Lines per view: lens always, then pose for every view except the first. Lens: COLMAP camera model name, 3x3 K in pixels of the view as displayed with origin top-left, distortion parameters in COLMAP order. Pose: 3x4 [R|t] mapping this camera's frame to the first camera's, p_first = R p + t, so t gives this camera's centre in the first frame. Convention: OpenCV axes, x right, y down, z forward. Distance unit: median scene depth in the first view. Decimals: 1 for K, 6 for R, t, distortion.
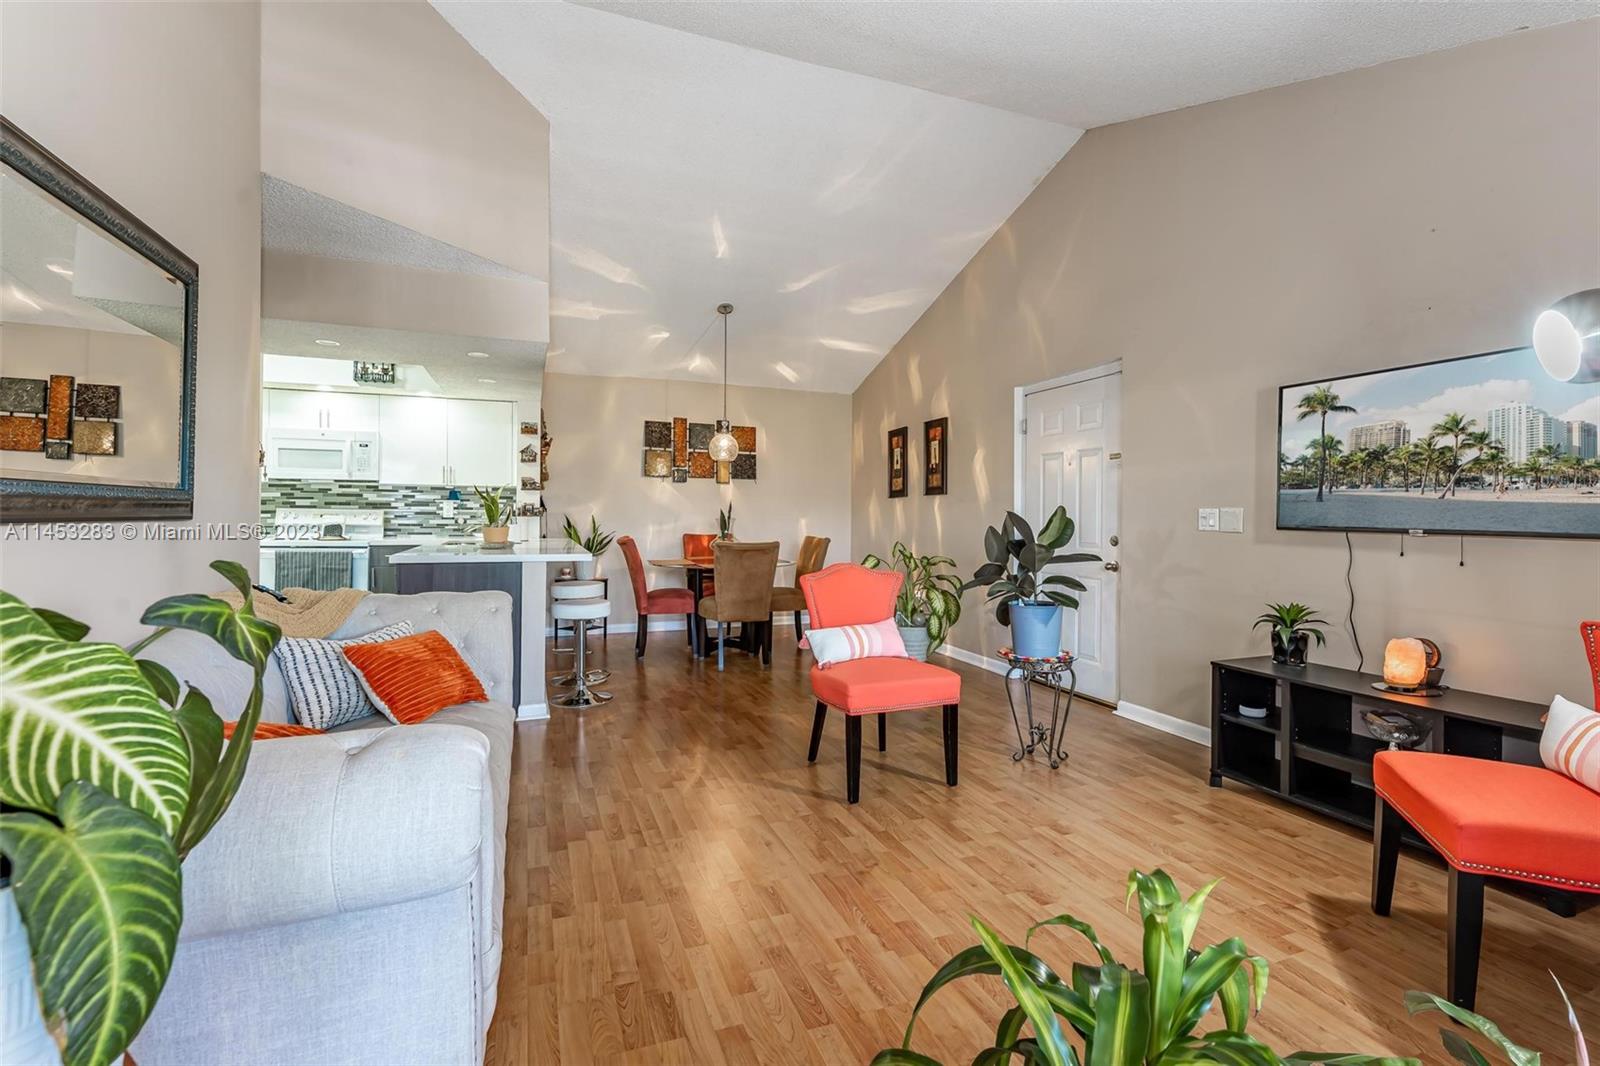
lens RADIAL K [[731.5, 0, 805.7], [0, 731.5, 524.7], [0, 0, 1]] dist [0.000825, 0.000135]
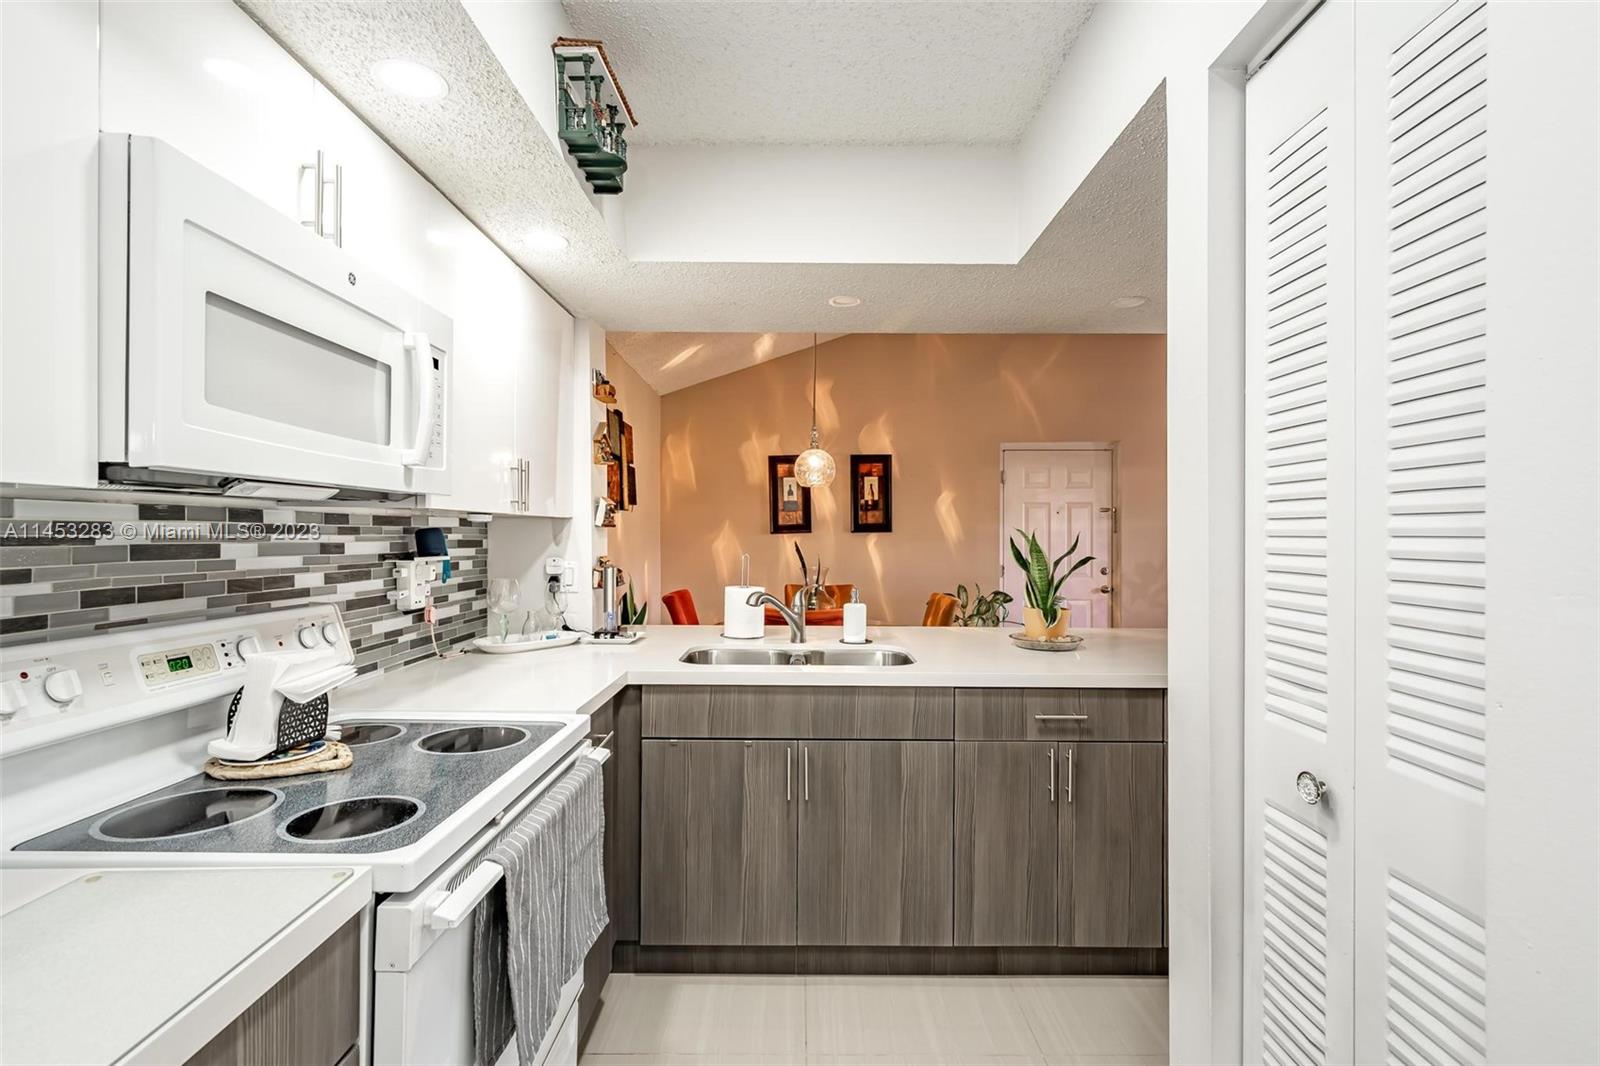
lens RADIAL K [[731.5, 0, 805.3], [0, 731.5, 529.8], [0, 0, 1]] dist [0.000825, 0.000135]
pose [[0.351161, -0.003036, 0.936310, -0.759901], [0.015539, 0.999876, -0.002586, -0.043352], [-0.936186, 0.015457, 0.351164, 0.745003]]
